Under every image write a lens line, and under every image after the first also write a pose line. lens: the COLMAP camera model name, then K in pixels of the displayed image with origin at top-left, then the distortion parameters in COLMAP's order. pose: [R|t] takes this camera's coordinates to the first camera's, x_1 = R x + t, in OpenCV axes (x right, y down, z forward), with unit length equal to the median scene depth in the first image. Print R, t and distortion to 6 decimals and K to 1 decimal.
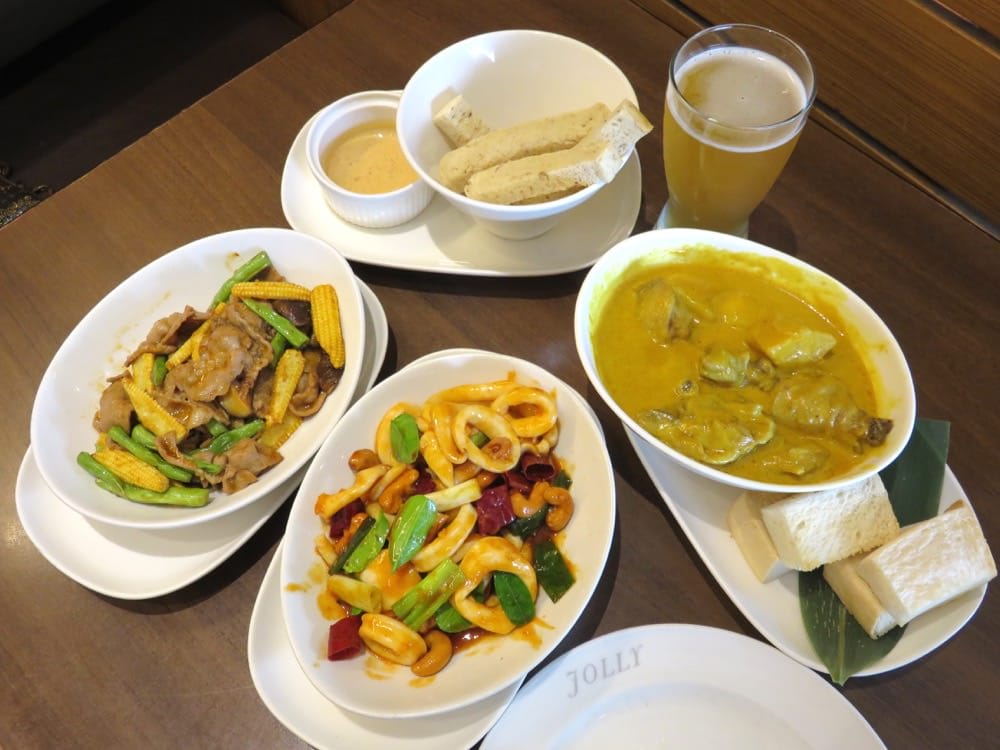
lens RADIAL K [[989.0, 0, 500.0], [0, 989.0, 375.0], [0, 0, 1]] dist [0.010052, 0.008393]
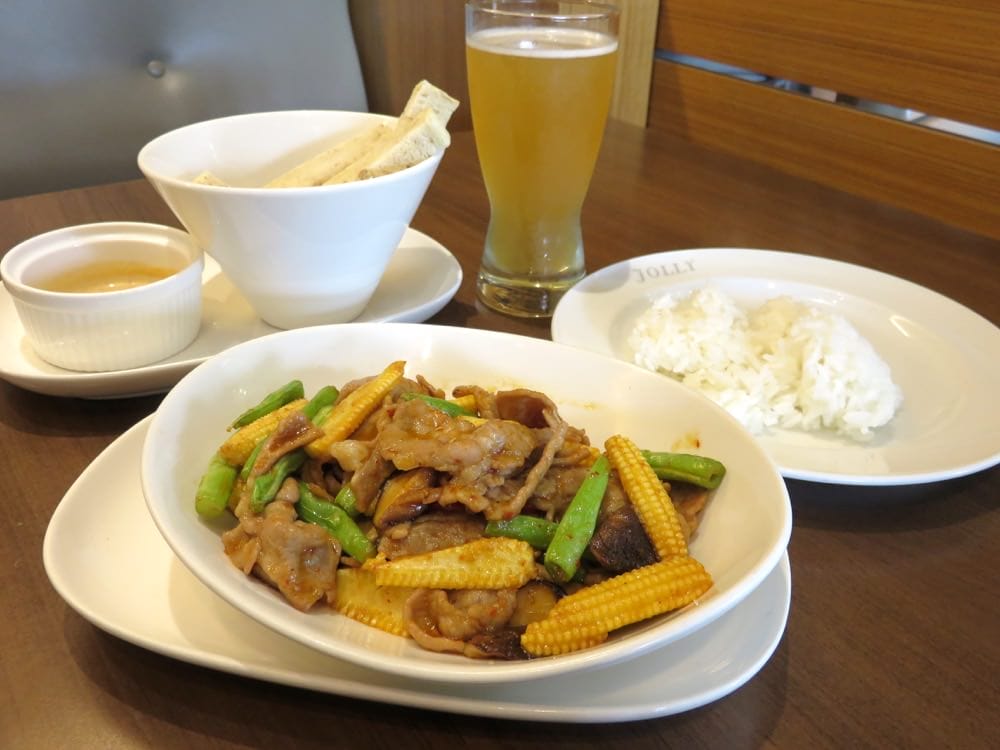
lens RADIAL K [[841.1, 0, 500.0], [0, 841.1, 375.0], [0, 0, 1]] dist [-0.048340, -0.000265]
pose [[0.217883, 0.522784, -0.824151, 0.076431], [-0.875845, 0.477308, 0.071222, -0.082131], [0.430608, 0.706310, 0.561875, 0.710983]]
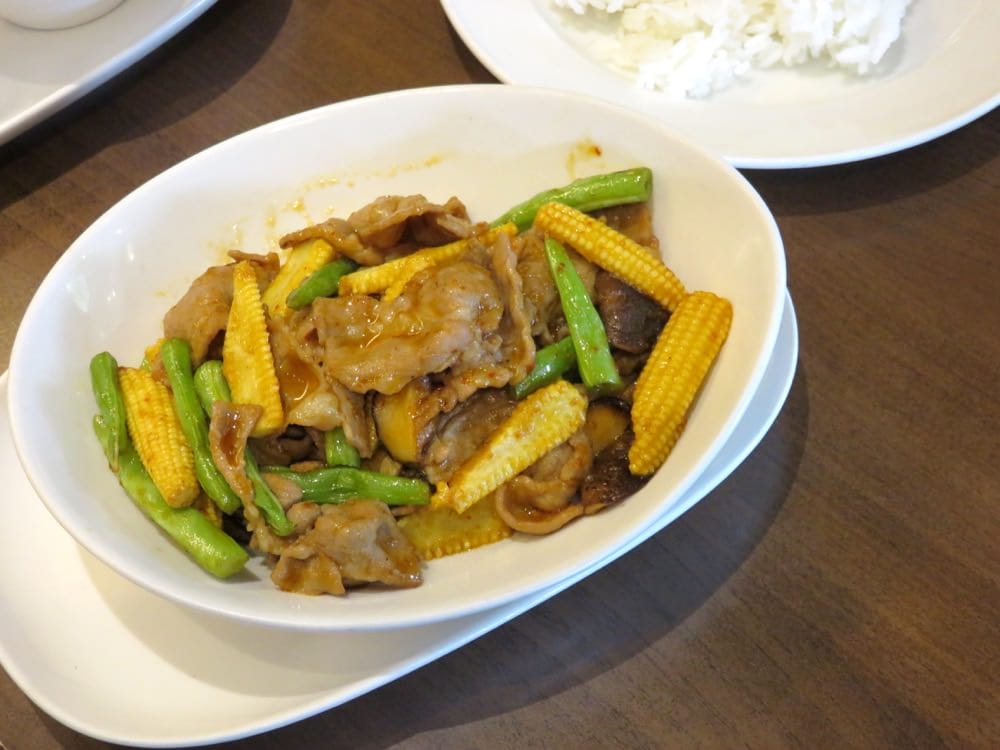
lens RADIAL K [[1734.0, 0, 500.0], [0, 1734.0, 375.0], [0, 0, 1]] dist [-0.301022, -0.014393]
pose [[0.792989, 0.490790, -0.360961, 0.041290], [-0.510511, 0.858643, 0.045943, -0.048941], [0.332485, 0.147842, 0.931449, 0.270732]]
